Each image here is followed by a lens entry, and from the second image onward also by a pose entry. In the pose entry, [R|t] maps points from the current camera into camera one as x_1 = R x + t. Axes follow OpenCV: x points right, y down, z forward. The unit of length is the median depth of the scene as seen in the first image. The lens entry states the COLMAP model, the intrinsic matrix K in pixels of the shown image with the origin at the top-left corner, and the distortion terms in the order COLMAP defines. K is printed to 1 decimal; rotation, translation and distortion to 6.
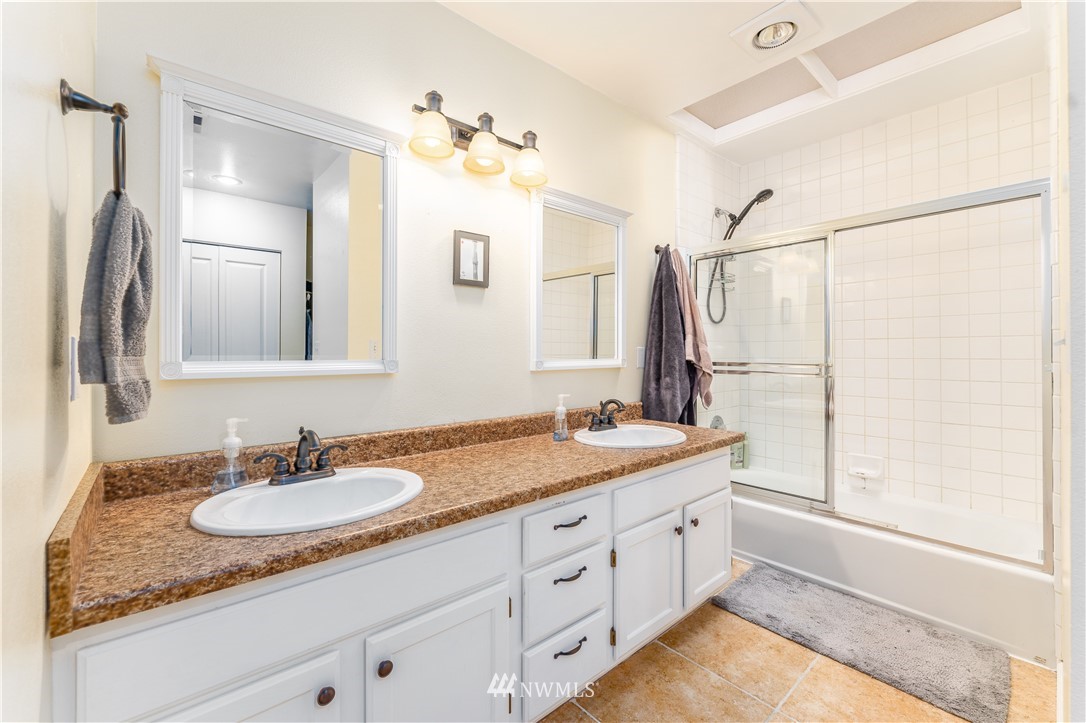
lens RADIAL K [[444.3, 0, 542.2], [0, 444.3, 353.9], [0, 0, 1]] dist [0.000927, -0.007819]
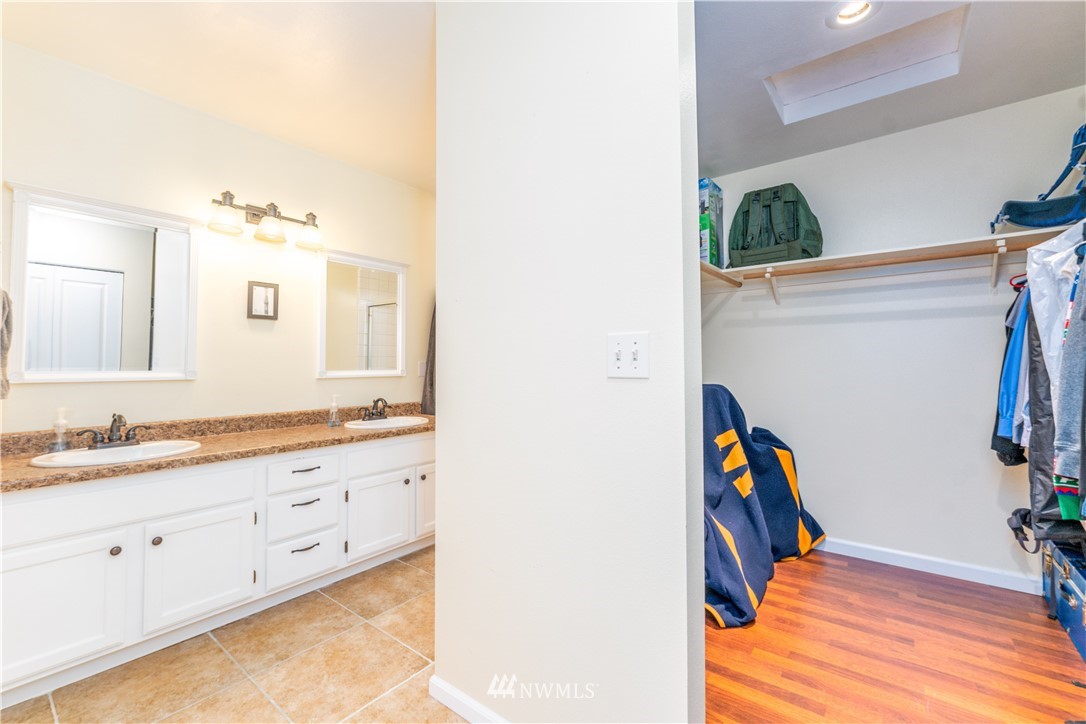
lens RADIAL K [[455.0, 0, 543.7], [0, 455.0, 351.5], [0, 0, 1]] dist [-0.002693, -0.000635]
pose [[0.980586, 0.002675, 0.196069, 0.517682], [0.003847, 0.999452, -0.032876, 0.004693], [-0.196050, 0.032993, 0.980039, -0.716482]]
